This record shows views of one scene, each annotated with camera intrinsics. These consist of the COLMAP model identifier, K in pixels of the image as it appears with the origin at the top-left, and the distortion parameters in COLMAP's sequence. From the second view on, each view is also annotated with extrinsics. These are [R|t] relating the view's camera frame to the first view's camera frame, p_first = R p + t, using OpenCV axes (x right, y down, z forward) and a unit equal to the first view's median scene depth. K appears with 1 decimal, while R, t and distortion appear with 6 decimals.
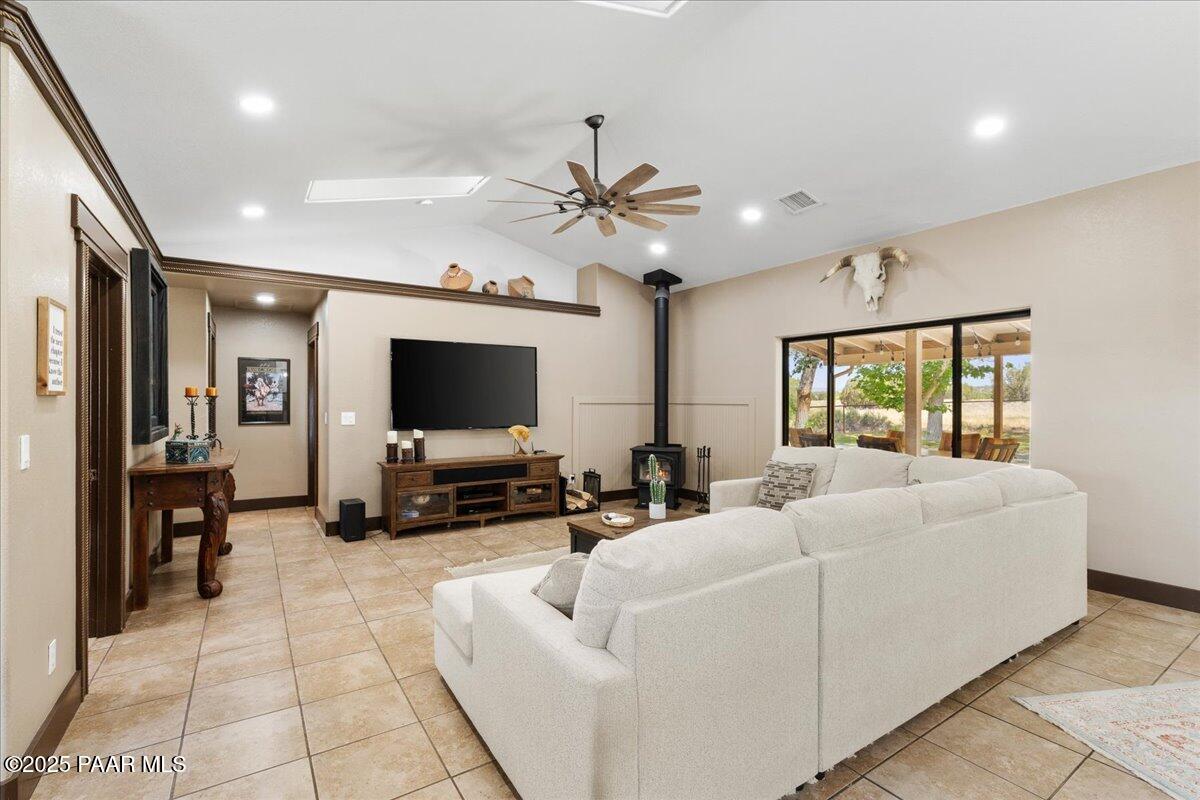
lens RADIAL K [[541.7, 0, 605.8], [0, 541.7, 399.5], [0, 0, 1]] dist [-0.004053, 0.000507]
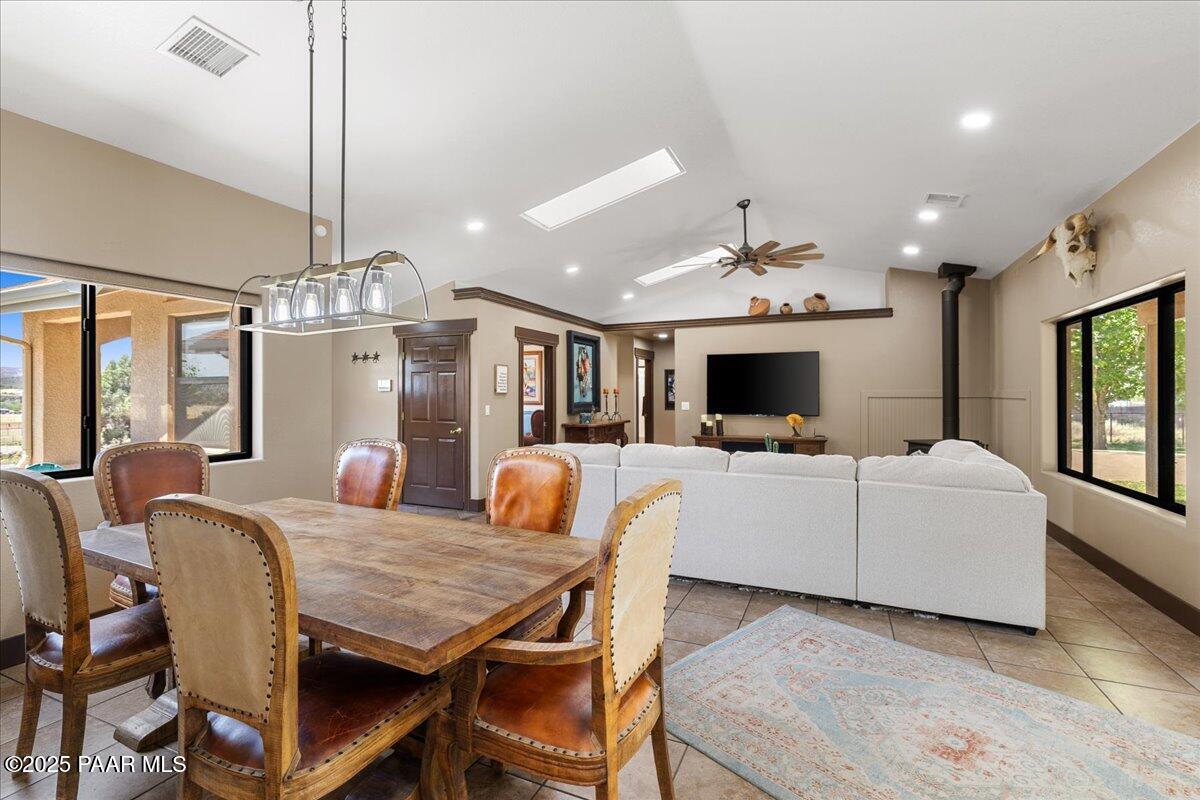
lens RADIAL K [[528.2, 0, 598.9], [0, 528.2, 388.3], [0, 0, 1]] dist [-0.000193, 0.002093]
pose [[0.532530, -0.012193, -0.846323, 0.704588], [0.003656, 0.999920, -0.012106, -0.000131], [0.846403, 0.003353, 0.532532, -0.065900]]
